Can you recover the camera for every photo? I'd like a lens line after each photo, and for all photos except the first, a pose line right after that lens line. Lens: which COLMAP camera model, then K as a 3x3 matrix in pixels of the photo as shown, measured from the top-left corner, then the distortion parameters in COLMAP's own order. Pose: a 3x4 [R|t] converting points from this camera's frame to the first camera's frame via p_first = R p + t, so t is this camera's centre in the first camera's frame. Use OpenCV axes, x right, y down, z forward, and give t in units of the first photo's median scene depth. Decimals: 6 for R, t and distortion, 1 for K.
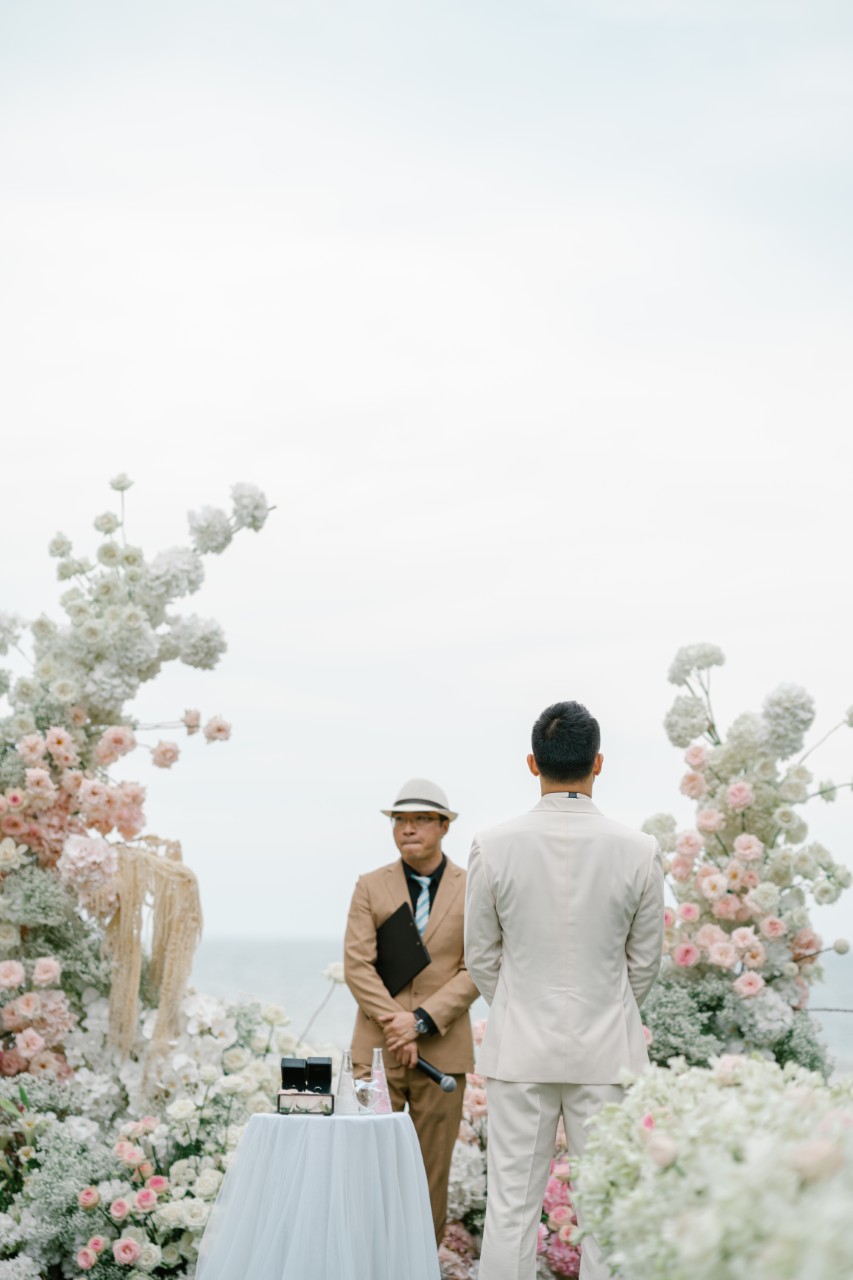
lens RADIAL K [[3215.8, 0, 445.8], [0, 3215.8, 643.4], [0, 0, 1]] dist [0.075530, 0.795048]
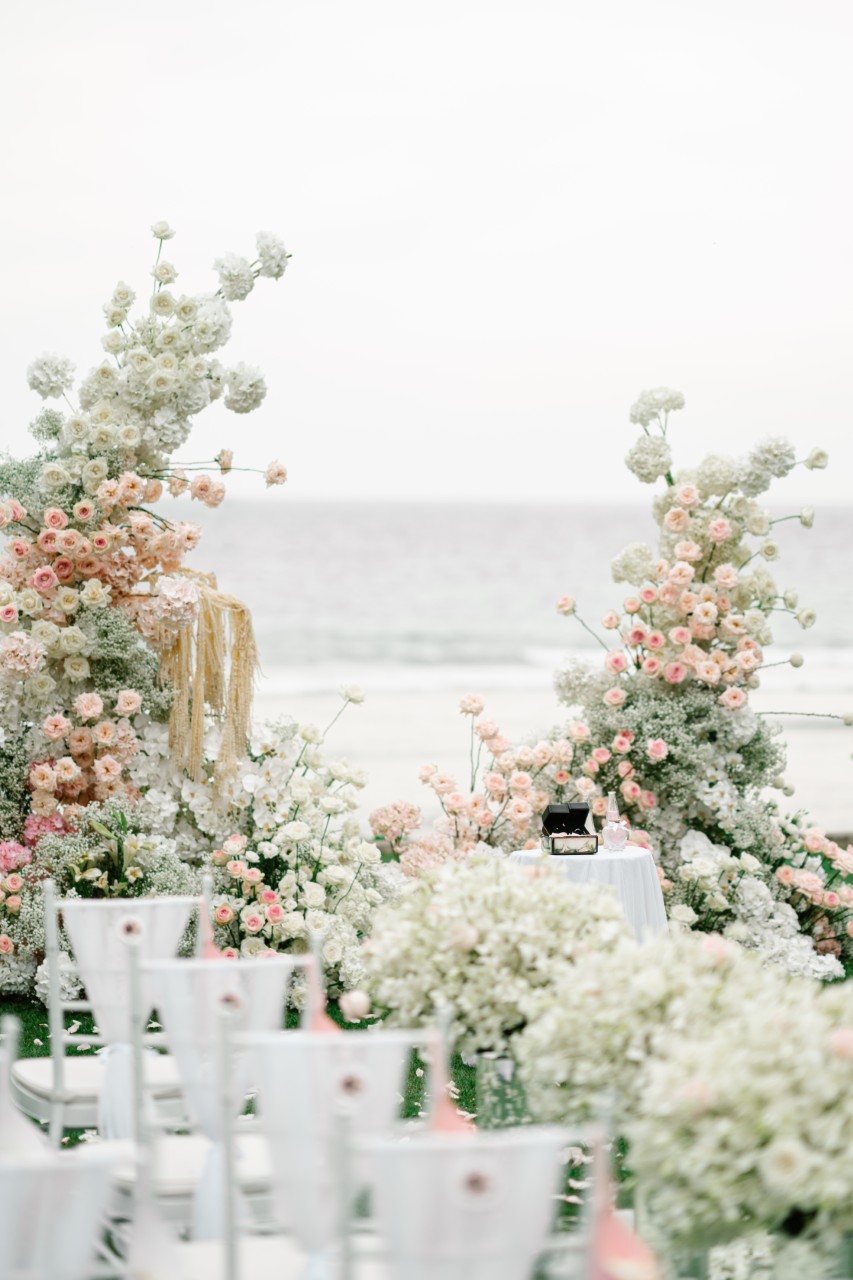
lens RADIAL K [[3215.8, 0, 445.8], [0, 3215.8, 643.4], [0, 0, 1]] dist [0.075530, 0.795048]
pose [[0.945764, -0.020341, 0.324217, -0.364184], [-0.025801, 0.990181, 0.137386, -0.065472], [-0.323828, -0.138300, 0.935953, -0.025897]]
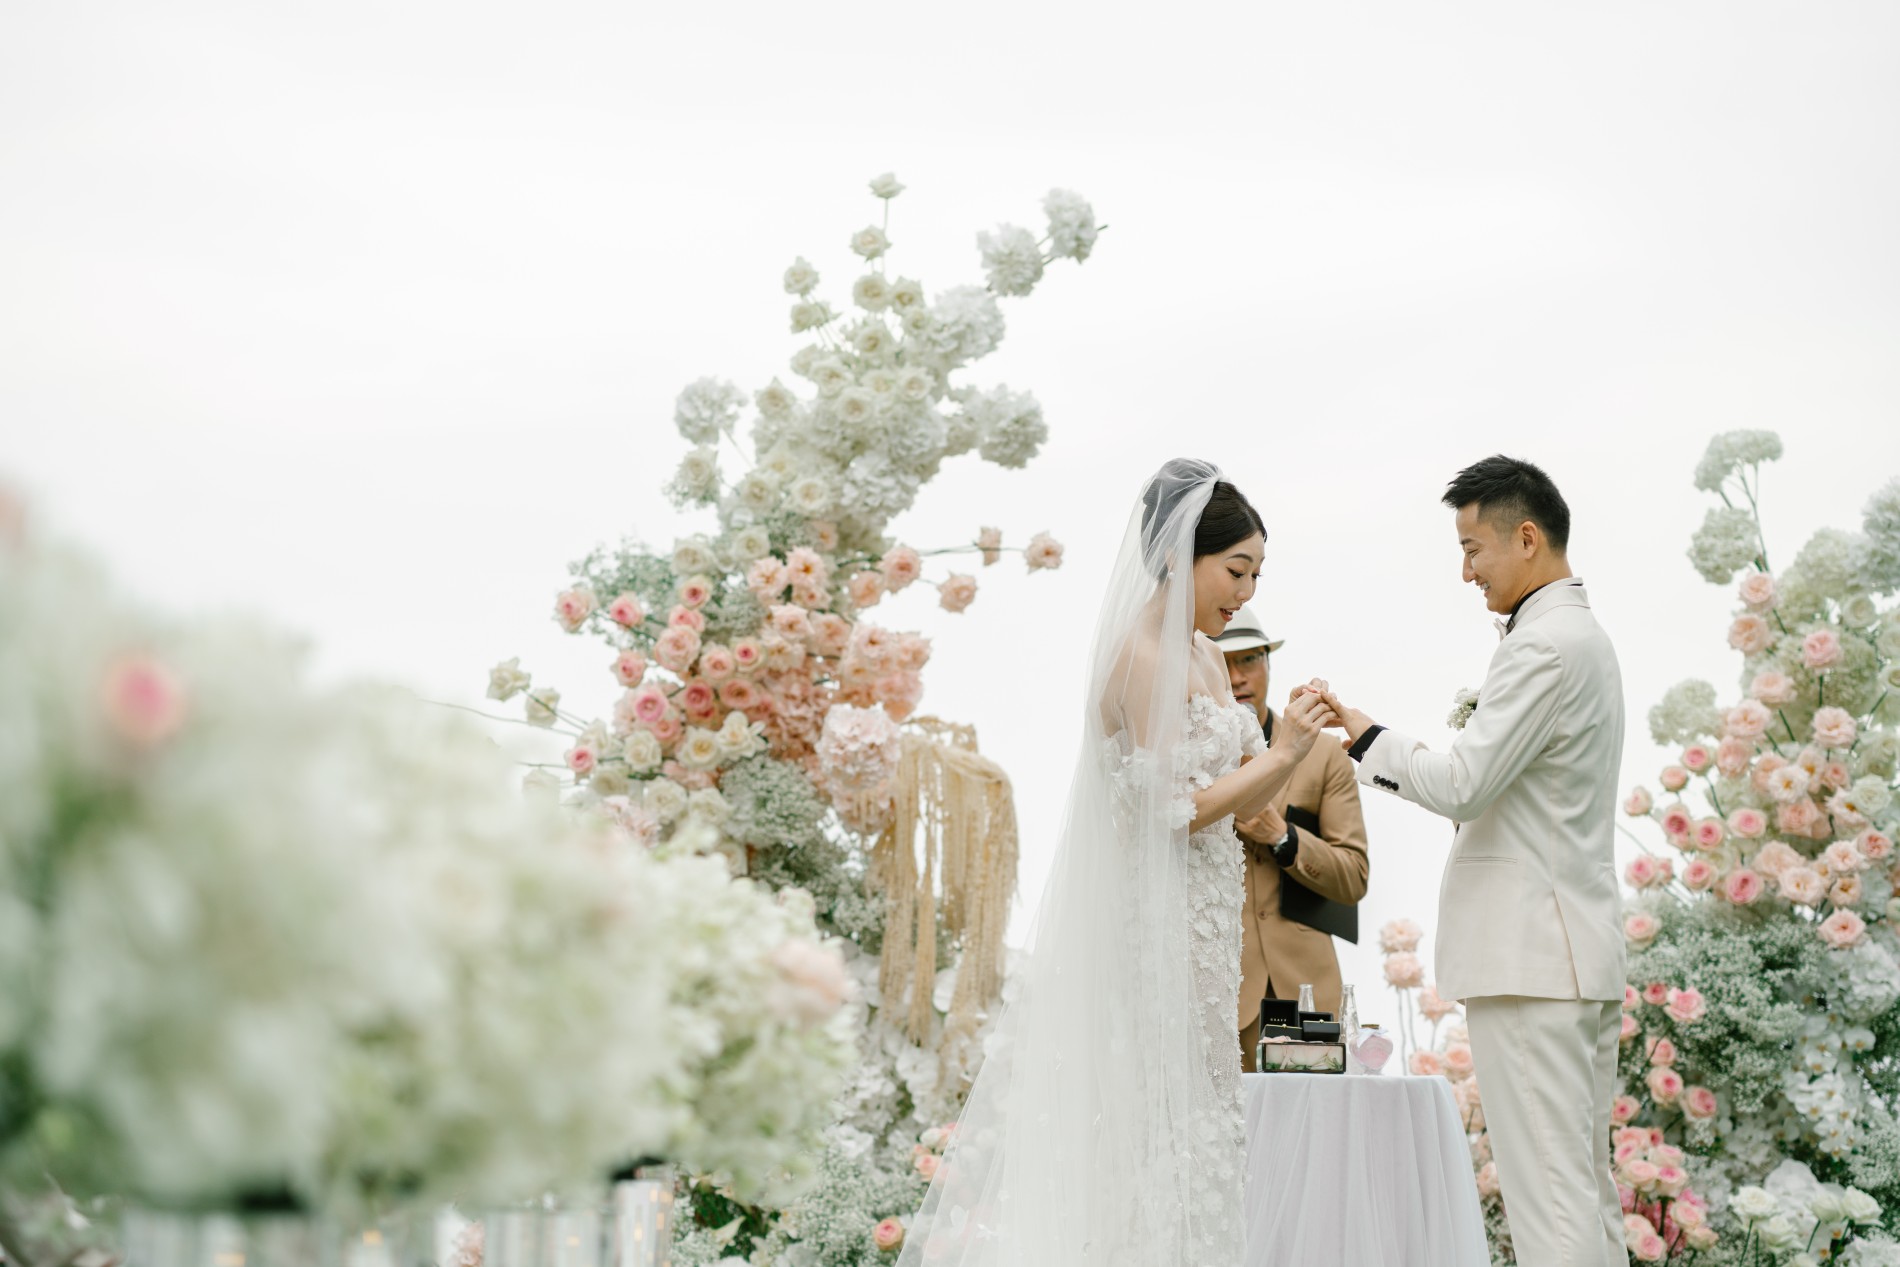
lens RADIAL K [[4773.4, 0, 945.4], [0, 4773.4, 694.4], [0, 0, 1]] dist [0.075530, 0.795048]
pose [[0.999779, -0.000983, 0.020991, -0.111657], [0.000750, 0.999938, 0.011148, 0.045333], [-0.021000, -0.011129, 0.999718, 0.007848]]
